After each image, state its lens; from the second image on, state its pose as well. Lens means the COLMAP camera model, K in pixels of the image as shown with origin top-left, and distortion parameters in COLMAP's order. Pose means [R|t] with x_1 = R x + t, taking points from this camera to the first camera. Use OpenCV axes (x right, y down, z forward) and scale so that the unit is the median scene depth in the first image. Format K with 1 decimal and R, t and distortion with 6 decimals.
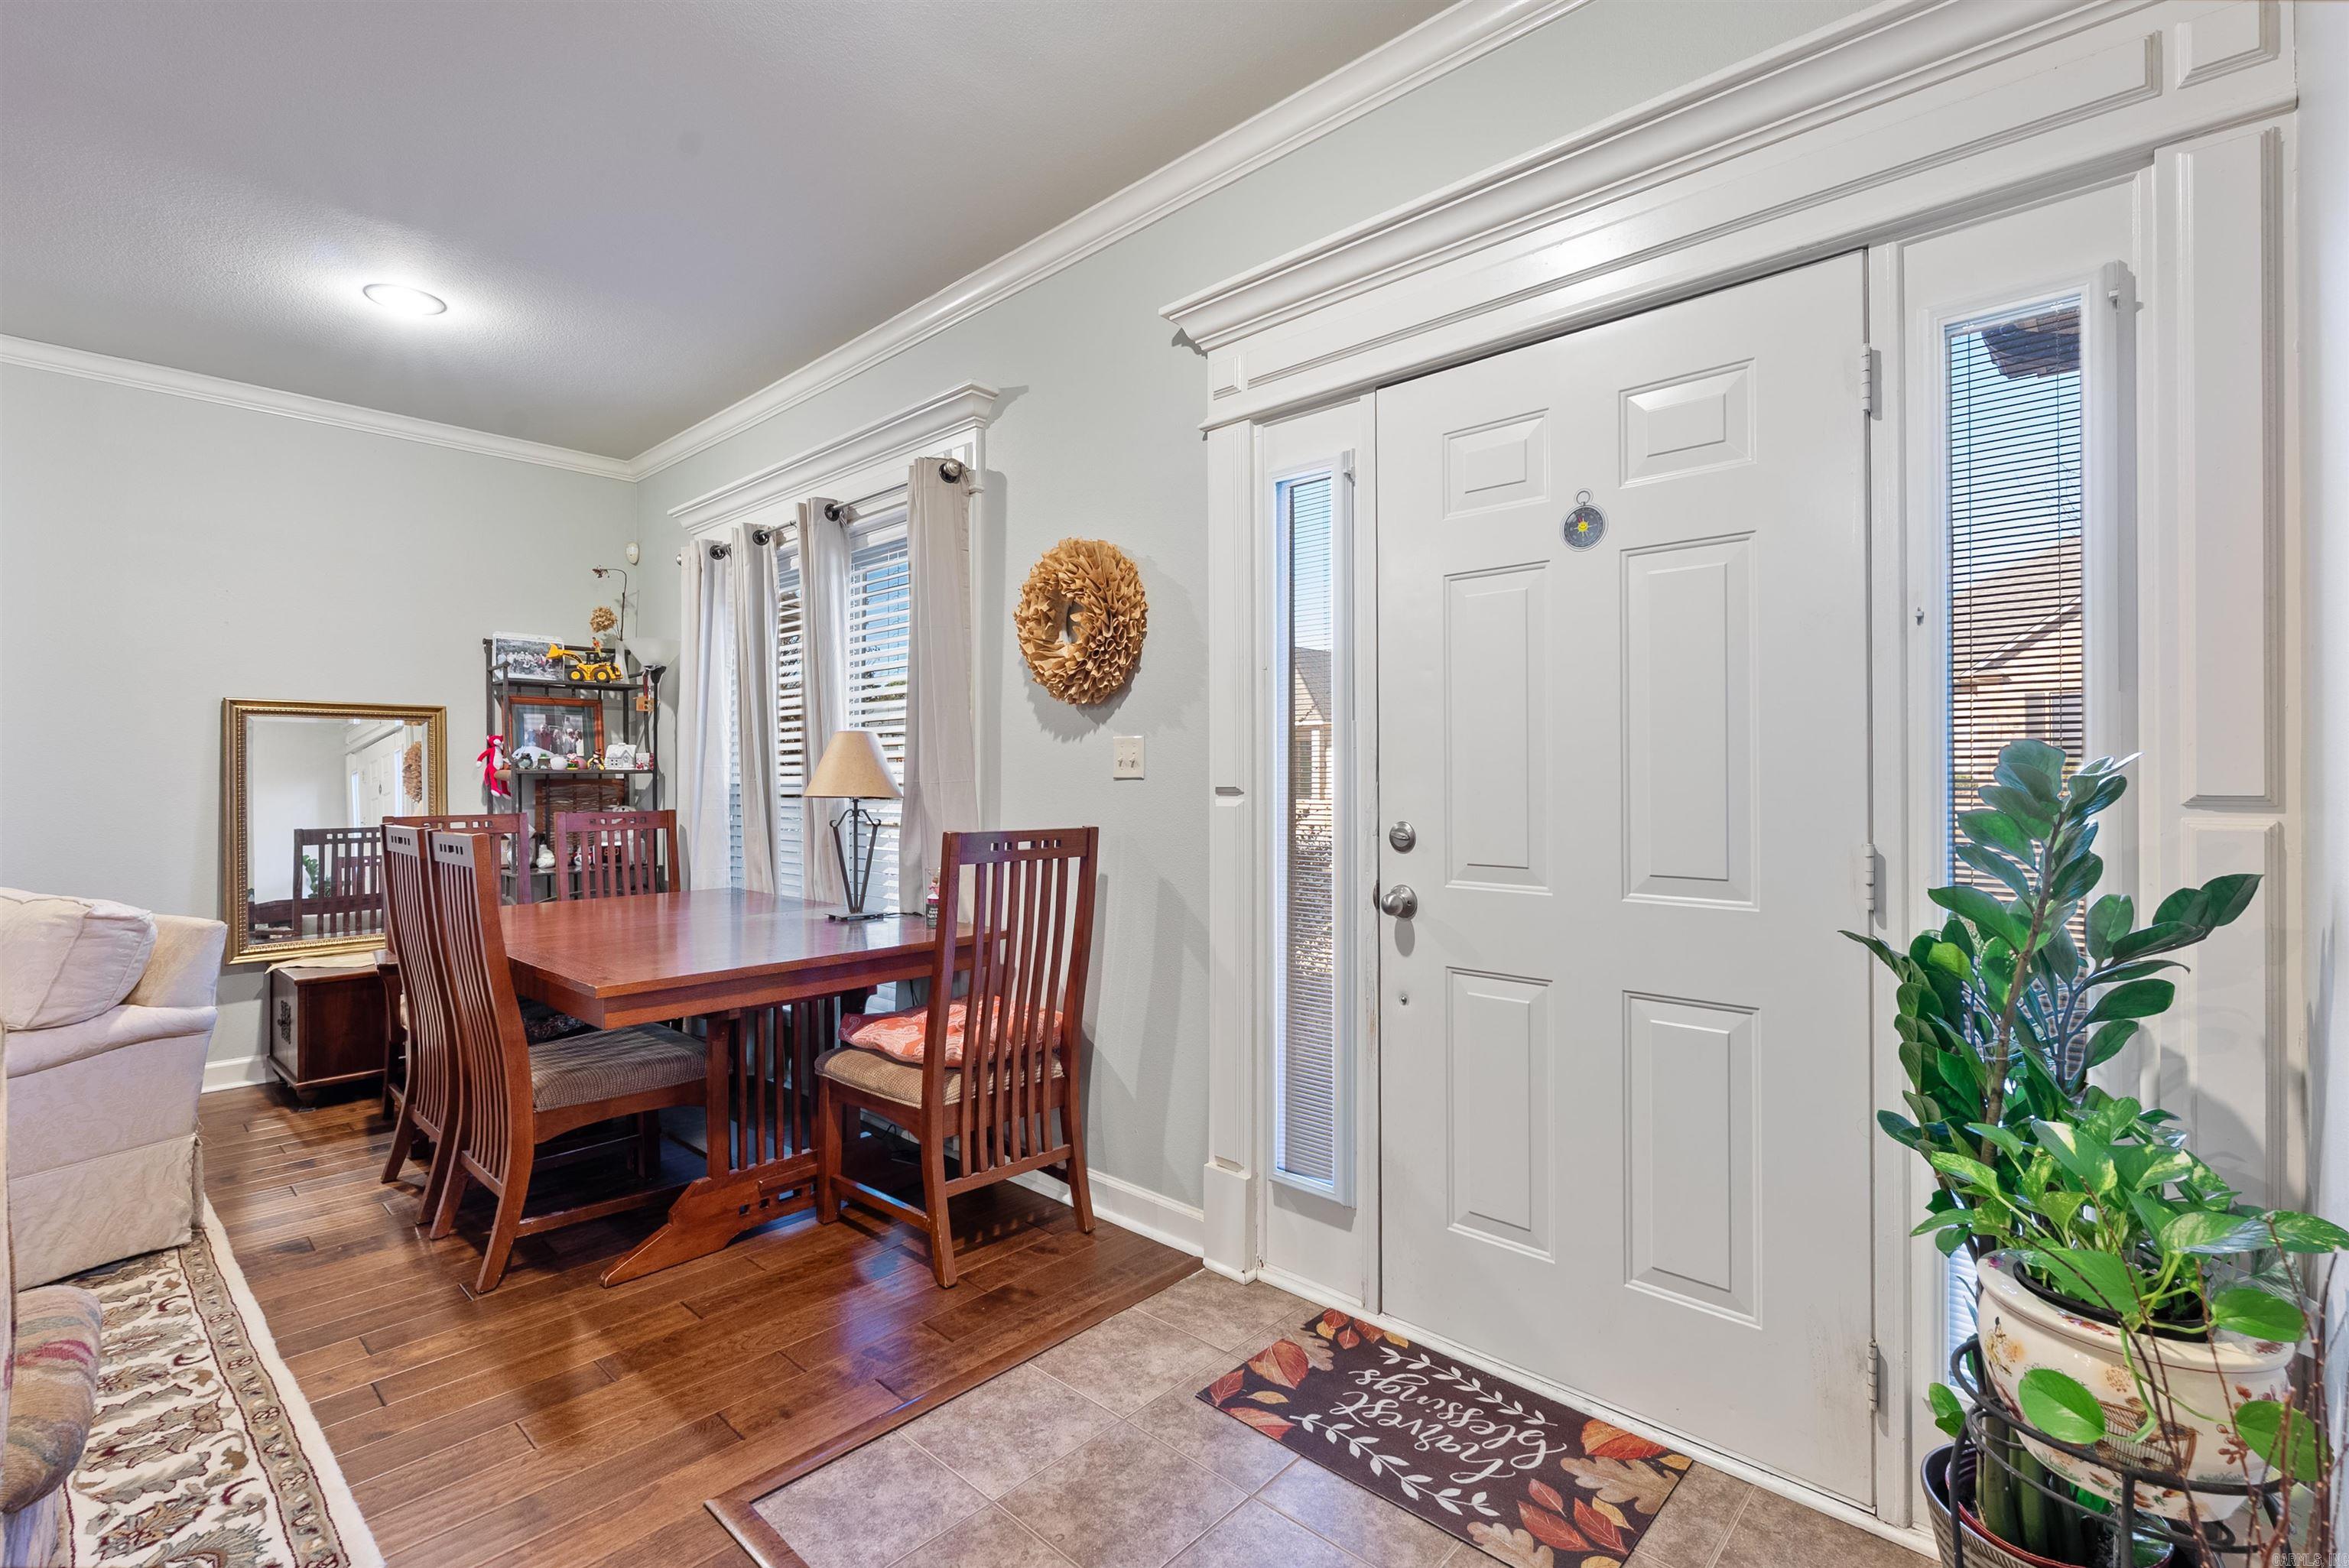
lens RADIAL K [[1037.4, 0, 1176.6], [0, 1037.4, 776.1], [0, 0, 1]] dist [-0.006739, 0.000432]
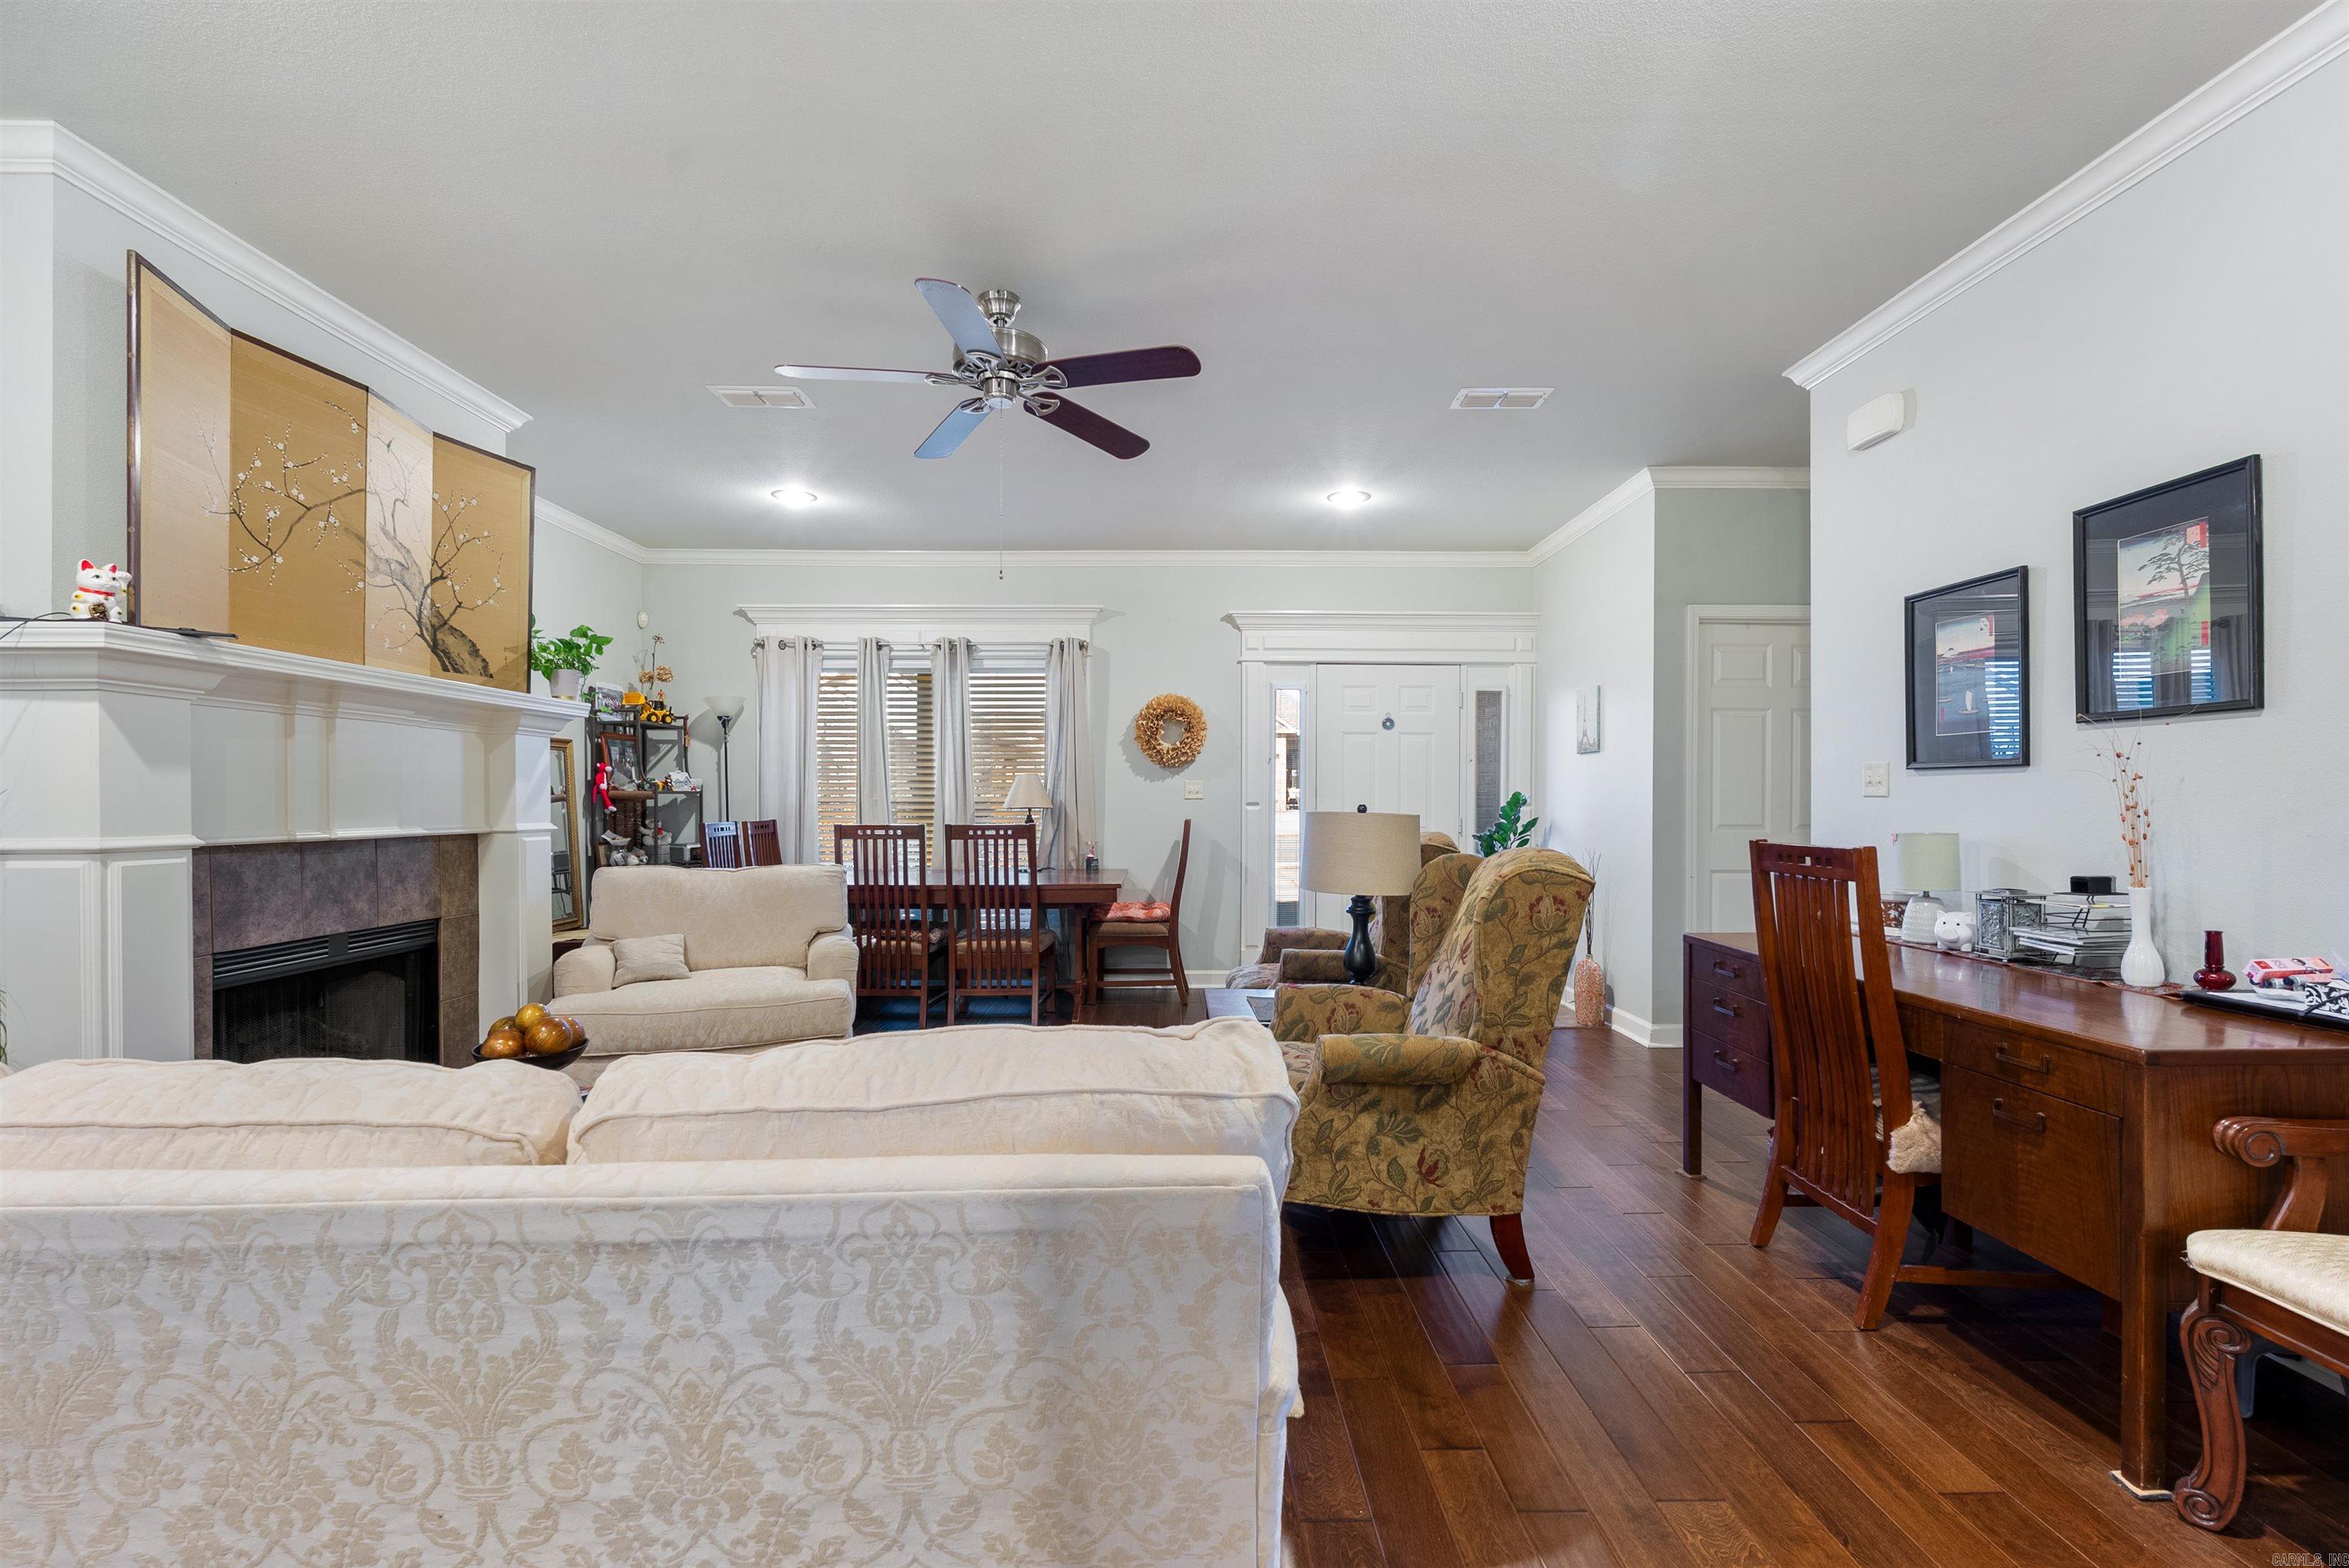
lens RADIAL K [[1037.4, 0, 1182.9], [0, 1037.4, 805.1], [0, 0, 1]] dist [-0.006739, 0.000432]
pose [[0.723057, 0.000301, 0.690789, -1.902011], [-0.003150, 0.999991, 0.002861, 0.011063], [-0.690782, -0.004244, 0.723051, -0.764083]]
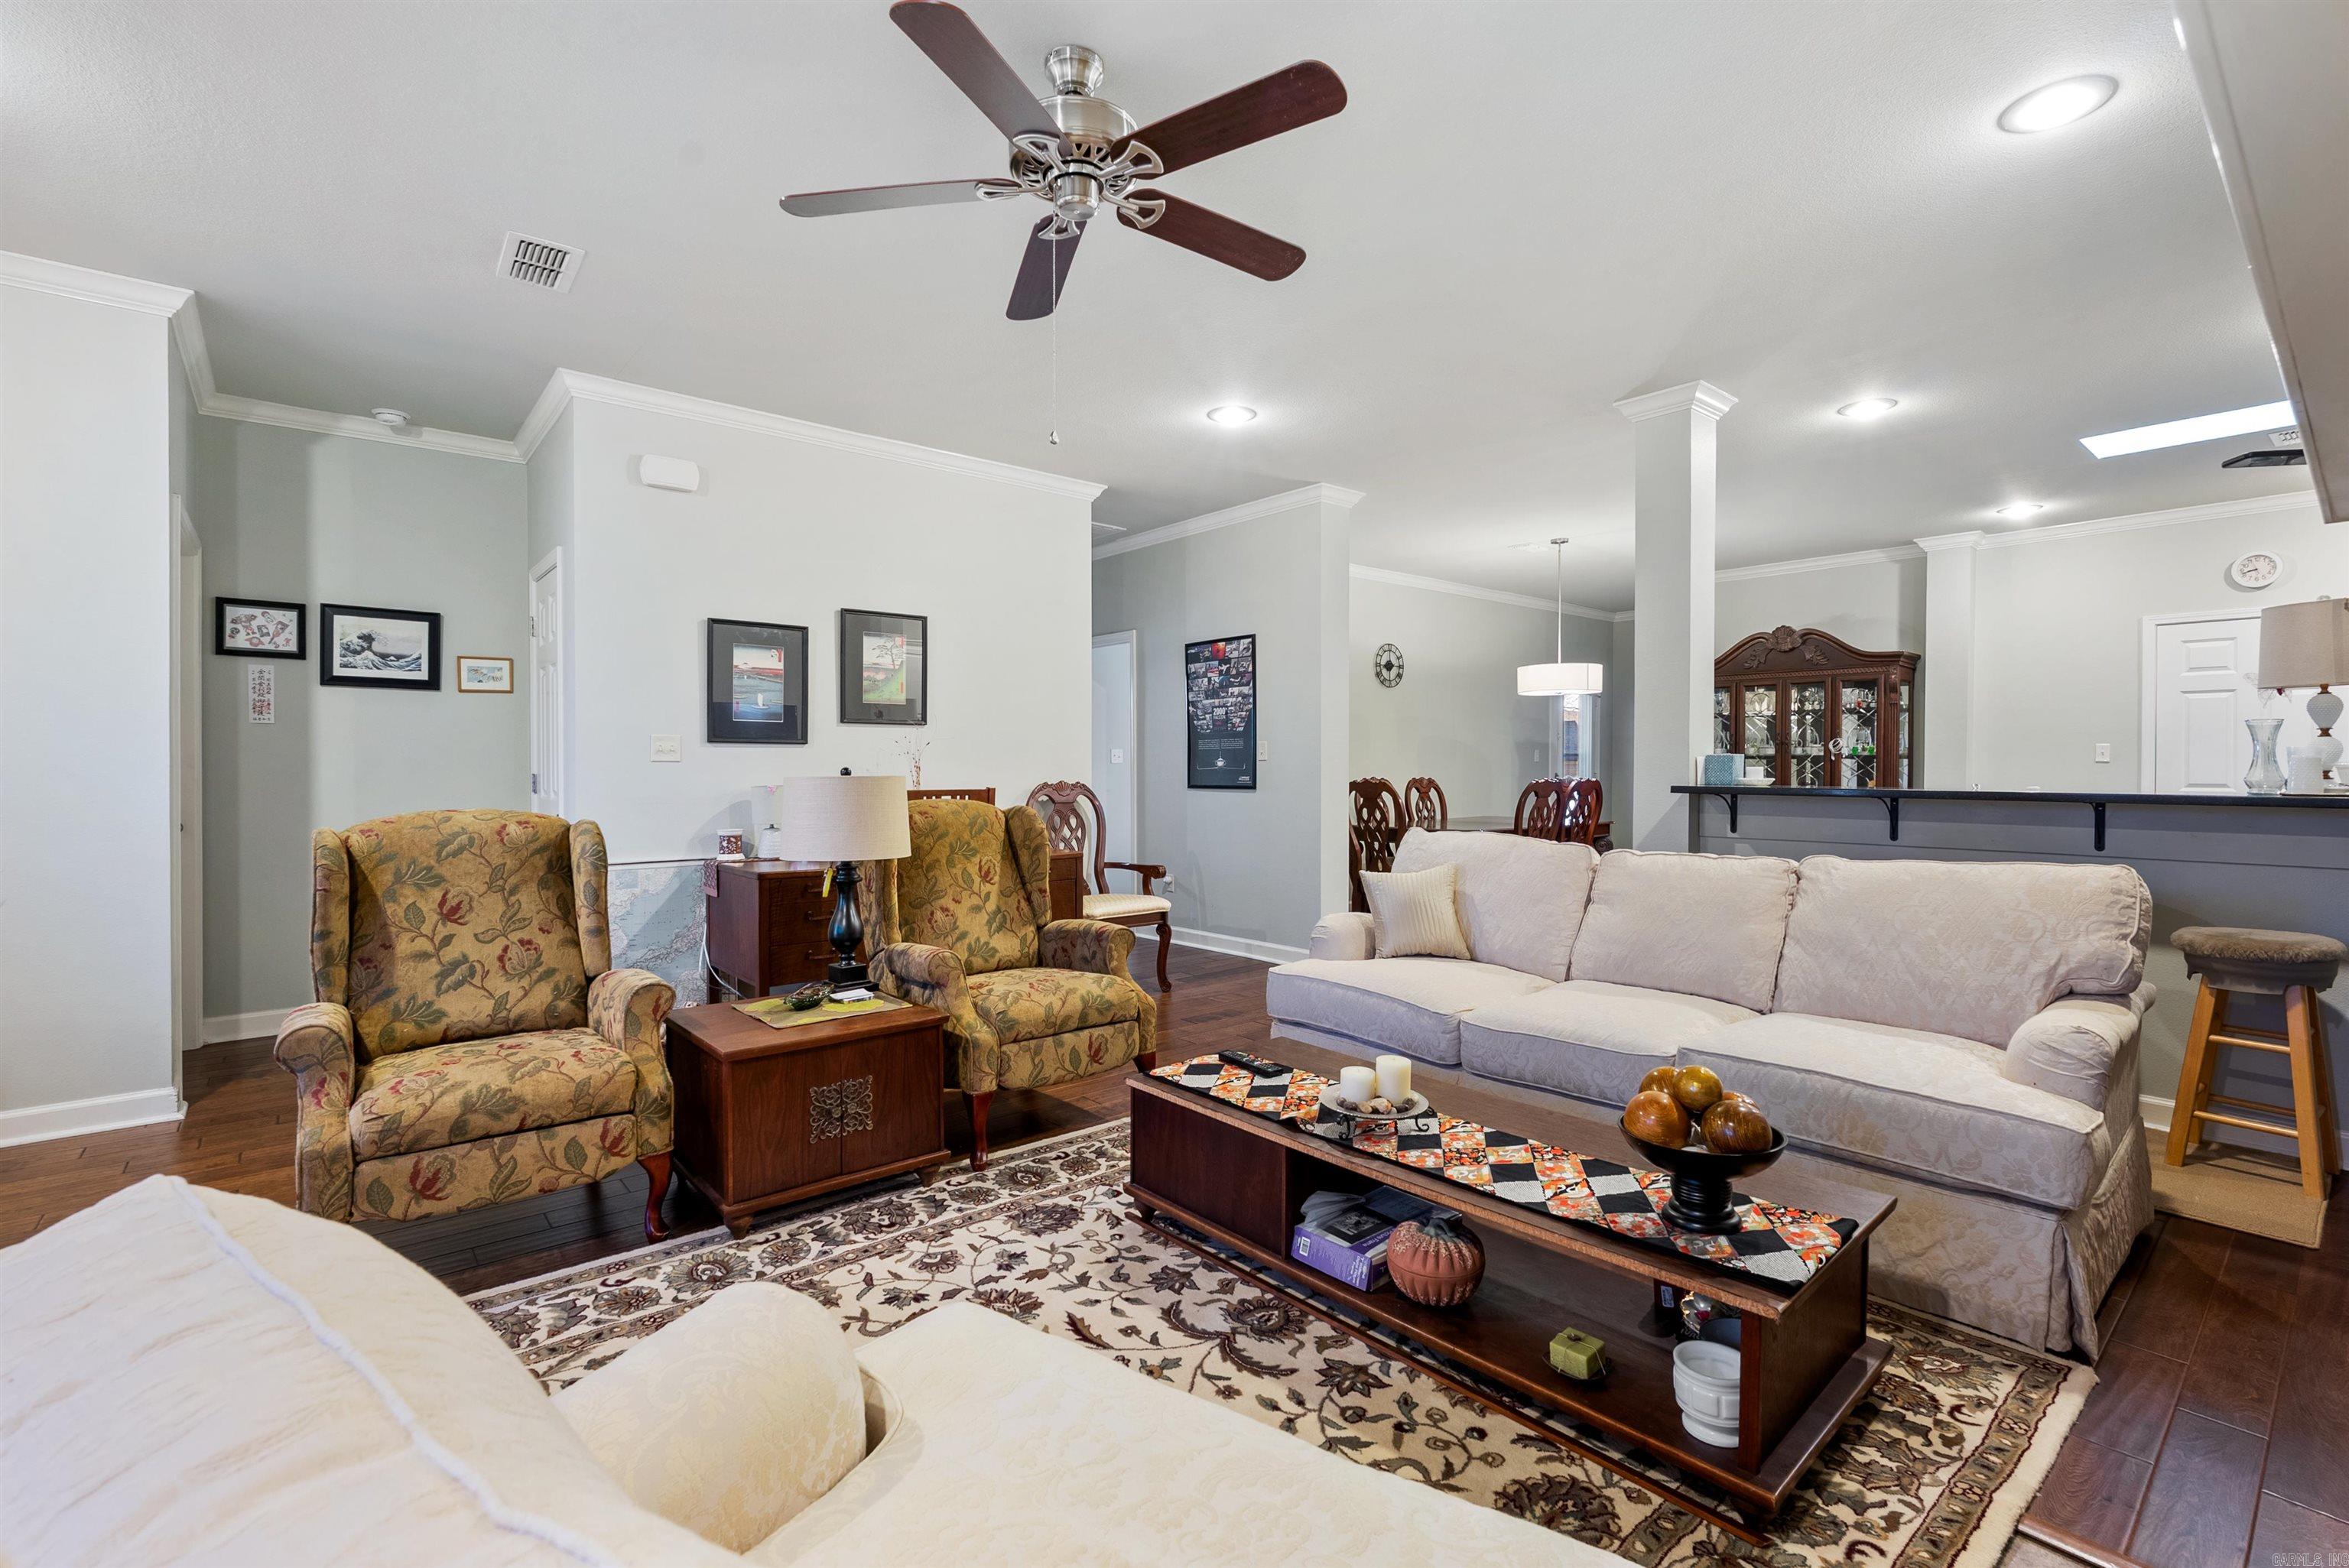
lens RADIAL K [[1037.4, 0, 1176.0], [0, 1037.4, 776.3], [0, 0, 1]] dist [-0.006739, 0.000432]
pose [[-0.992212, 0.004042, 0.124497, -1.376014], [0.005307, 0.999938, 0.009831, 0.012904], [-0.124450, 0.010415, -0.992171, 1.258041]]
